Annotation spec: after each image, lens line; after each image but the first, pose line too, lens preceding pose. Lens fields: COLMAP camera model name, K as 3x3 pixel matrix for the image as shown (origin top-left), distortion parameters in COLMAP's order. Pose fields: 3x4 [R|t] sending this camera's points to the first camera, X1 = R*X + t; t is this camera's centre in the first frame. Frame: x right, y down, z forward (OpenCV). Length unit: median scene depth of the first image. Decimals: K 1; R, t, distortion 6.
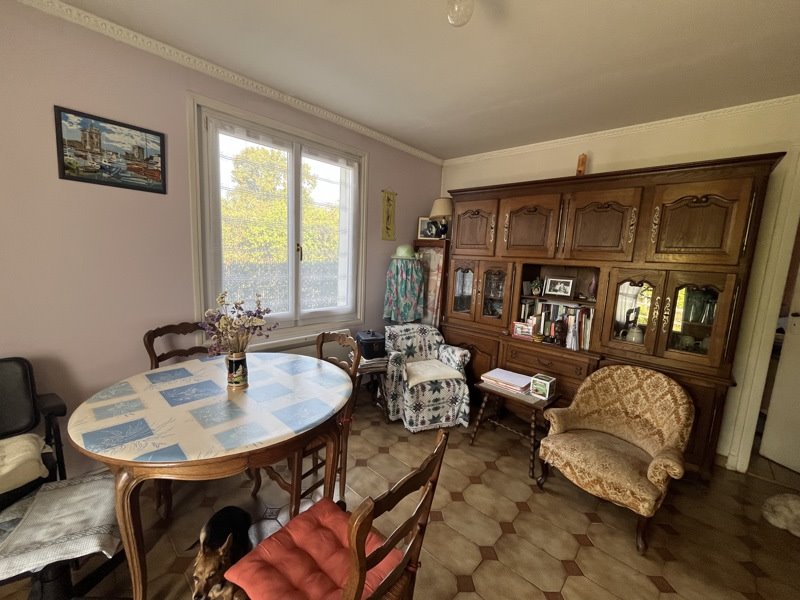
lens RADIAL K [[326.1, 0, 400.0], [0, 326.1, 300.0], [0, 0, 1]] dist [-0.000610, -0.000228]
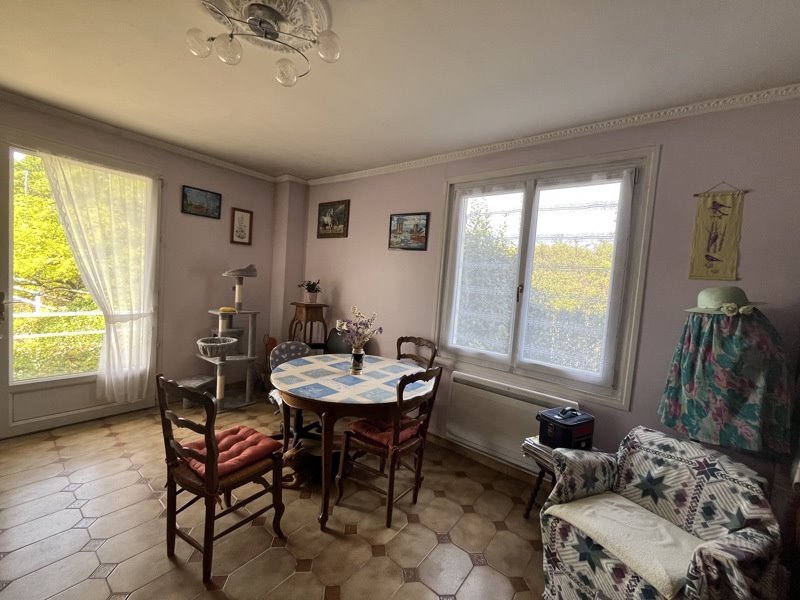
lens RADIAL K [[326.1, 0, 400.0], [0, 326.1, 300.0], [0, 0, 1]] dist [-0.000610, -0.000228]
pose [[0.092290, 0.021690, -0.995496, 0.666130], [-0.207741, 0.978182, 0.002053, -0.067205], [0.973820, 0.206615, 0.094783, 0.672471]]
